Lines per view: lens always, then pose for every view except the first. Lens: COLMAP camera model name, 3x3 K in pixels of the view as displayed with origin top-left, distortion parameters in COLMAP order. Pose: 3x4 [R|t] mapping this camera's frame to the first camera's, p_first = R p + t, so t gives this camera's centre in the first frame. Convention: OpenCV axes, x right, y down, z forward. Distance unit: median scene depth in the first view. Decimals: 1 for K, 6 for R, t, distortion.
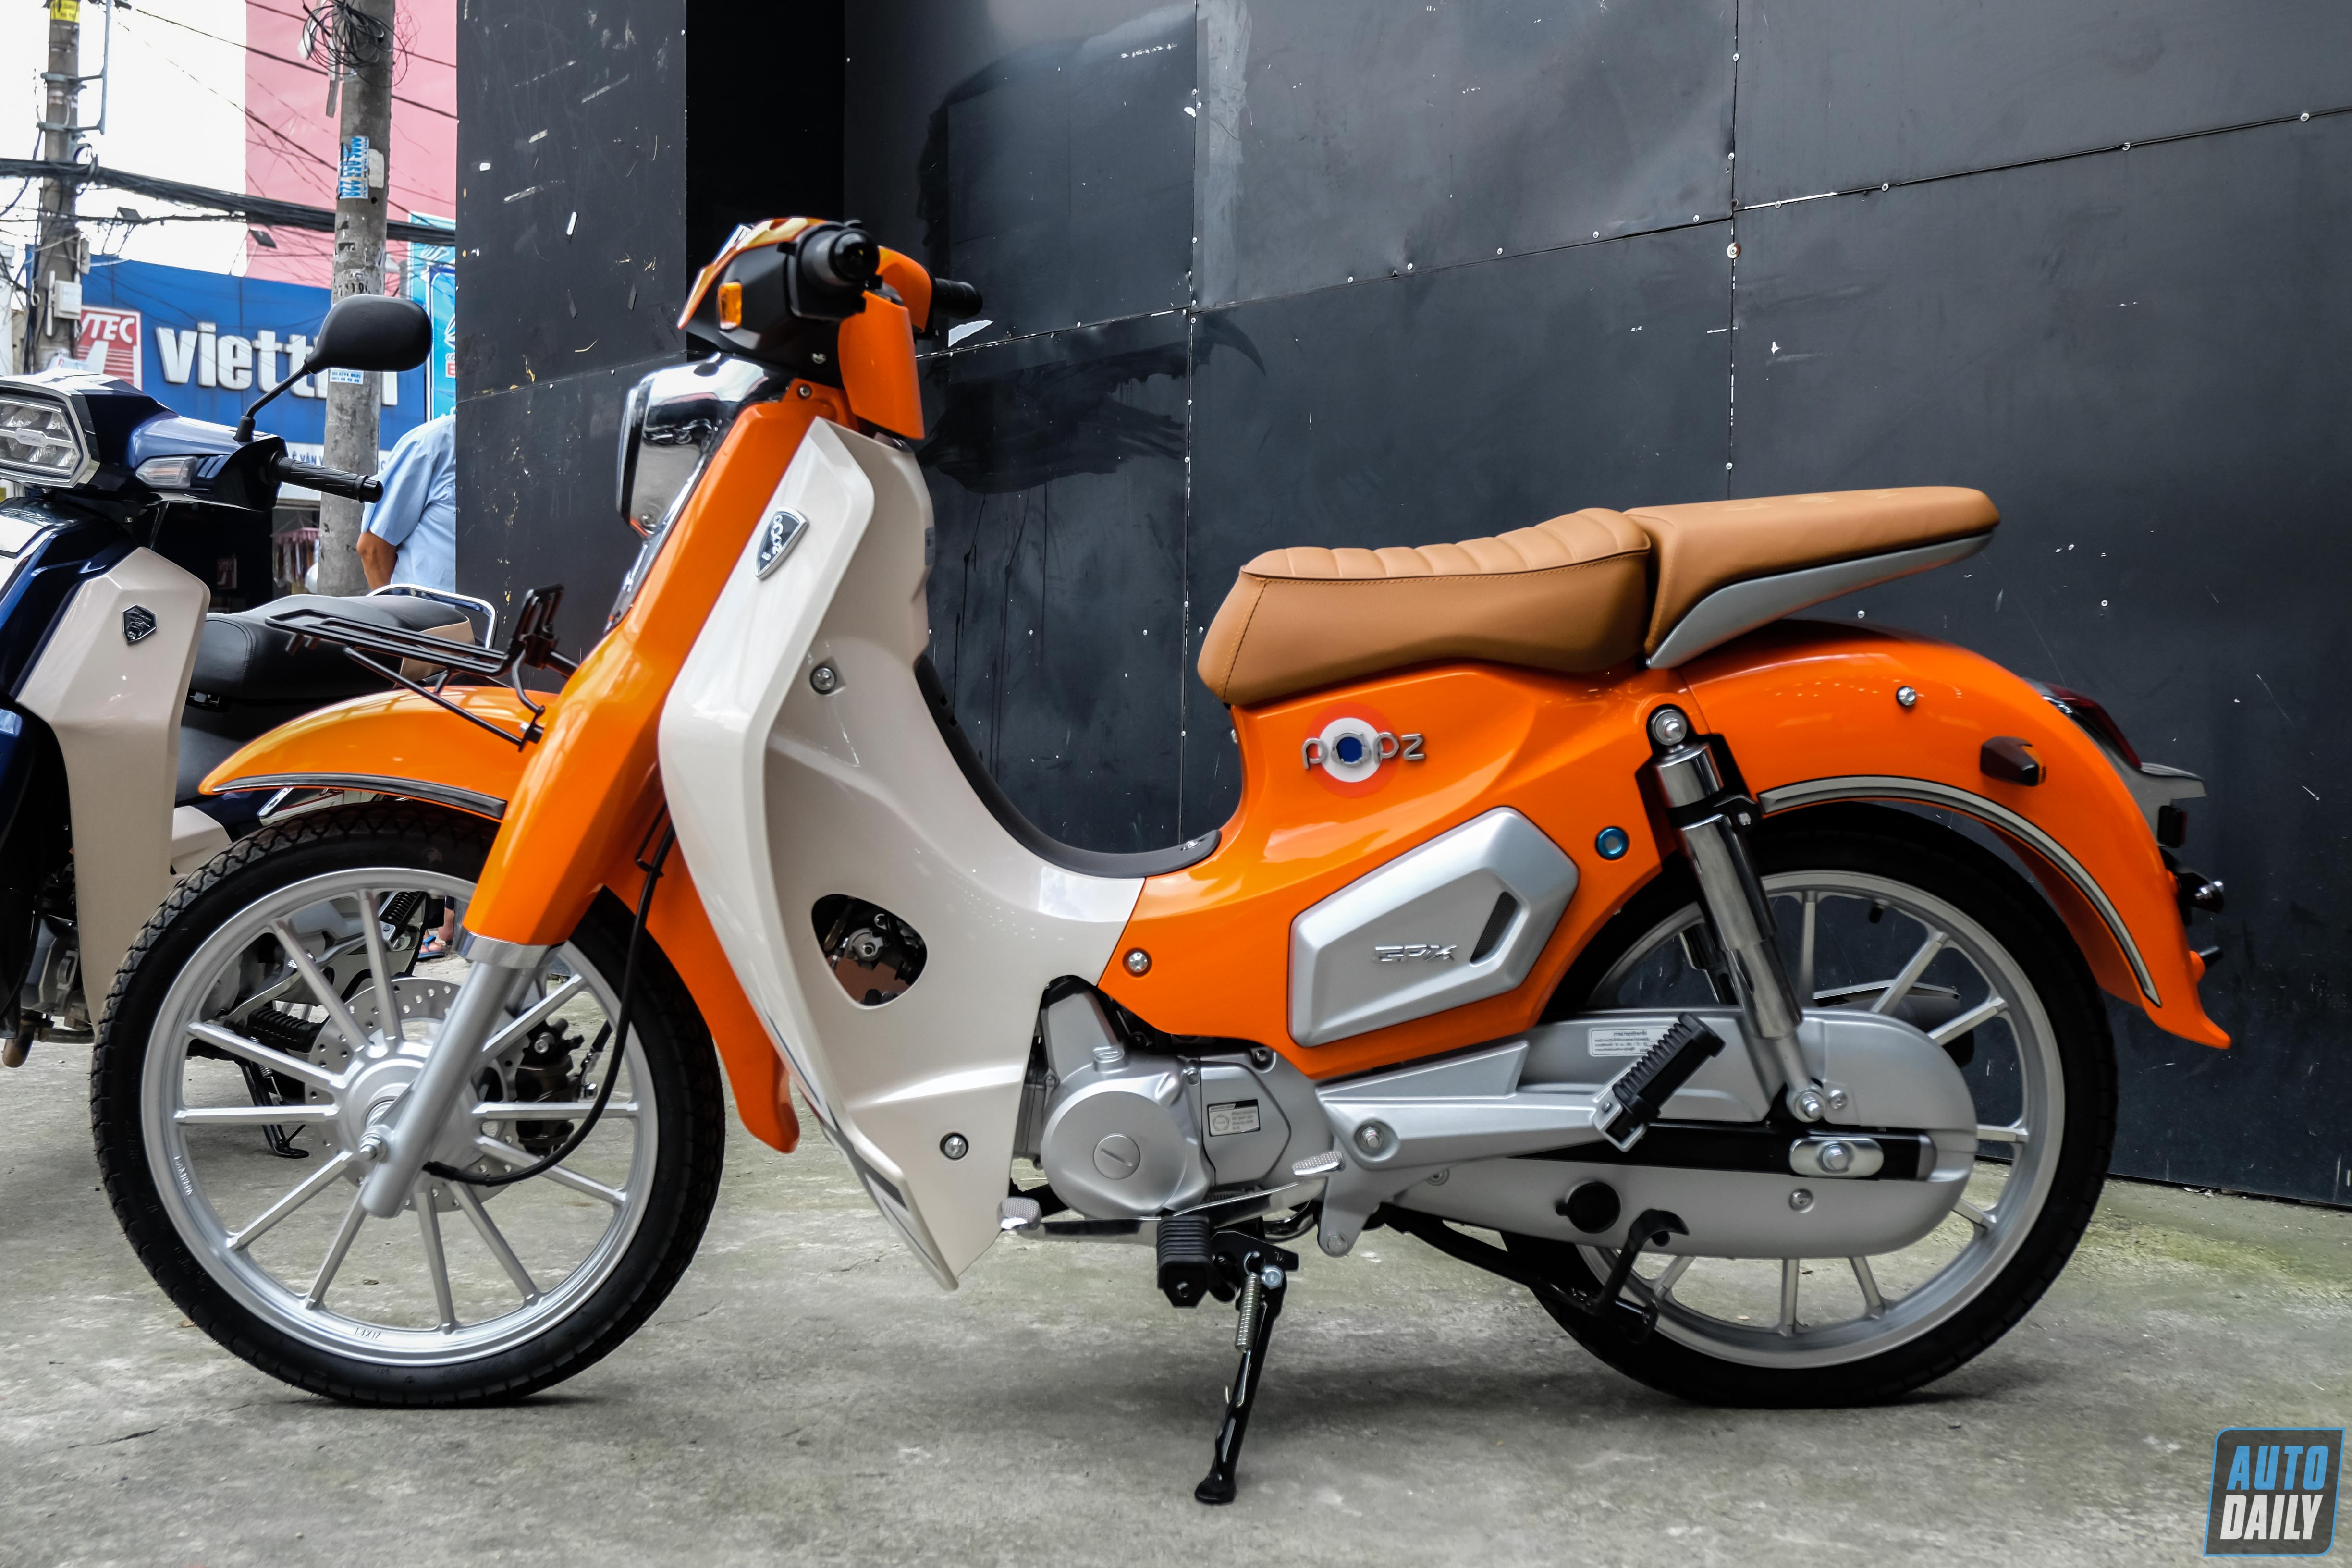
lens RADIAL K [[2362.3, 0, 1159.0], [0, 2362.3, 857.6], [0, 0, 1]] dist [0.000007, 0.000000]
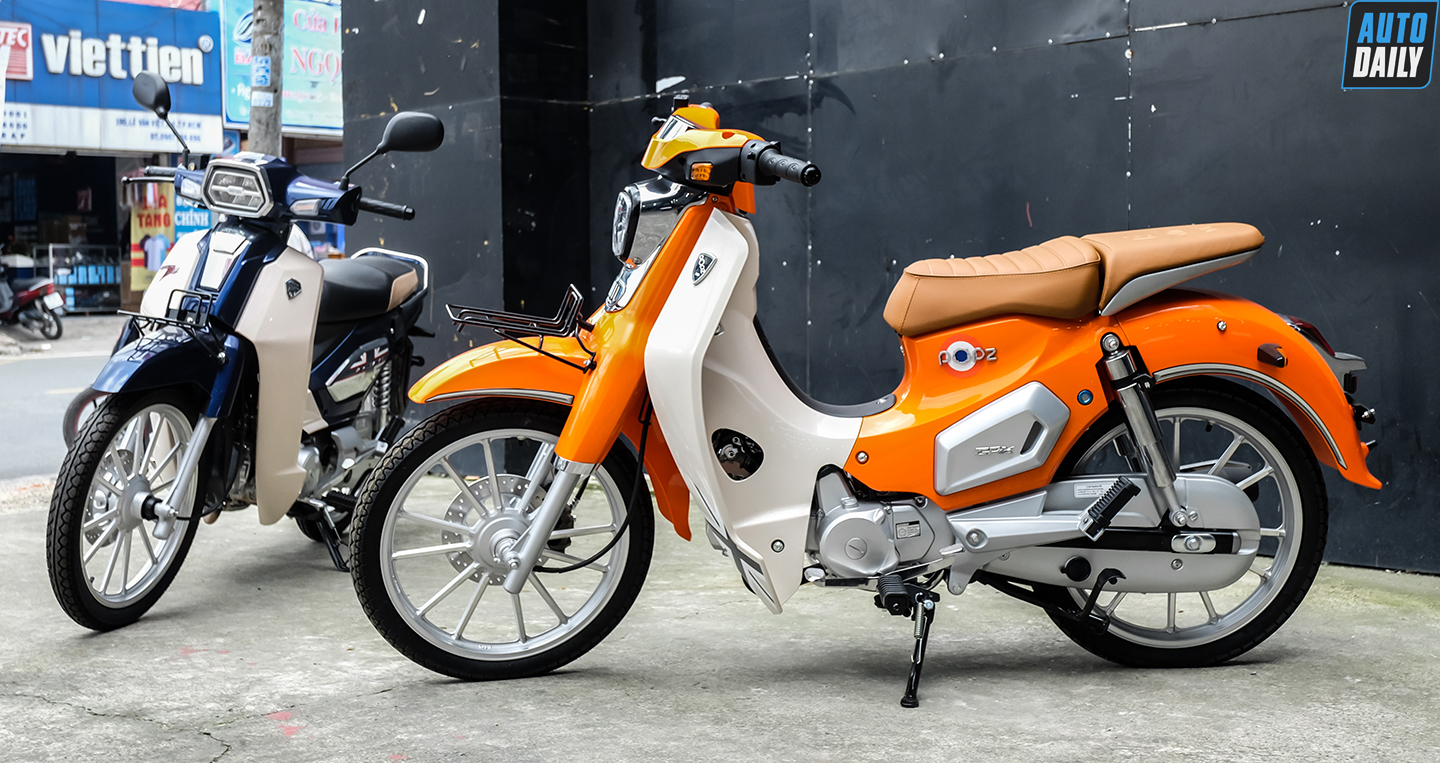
lens RADIAL K [[1619.4, 0, 719.8], [0, 1619.4, 386.2], [0, 0, 1]] dist [0.031469, 0.000000]
pose [[0.999830, -0.017654, -0.005294, -0.121757], [0.017659, 0.999844, 0.000960, -0.022083], [0.005277, -0.001054, 0.999986, -0.438008]]
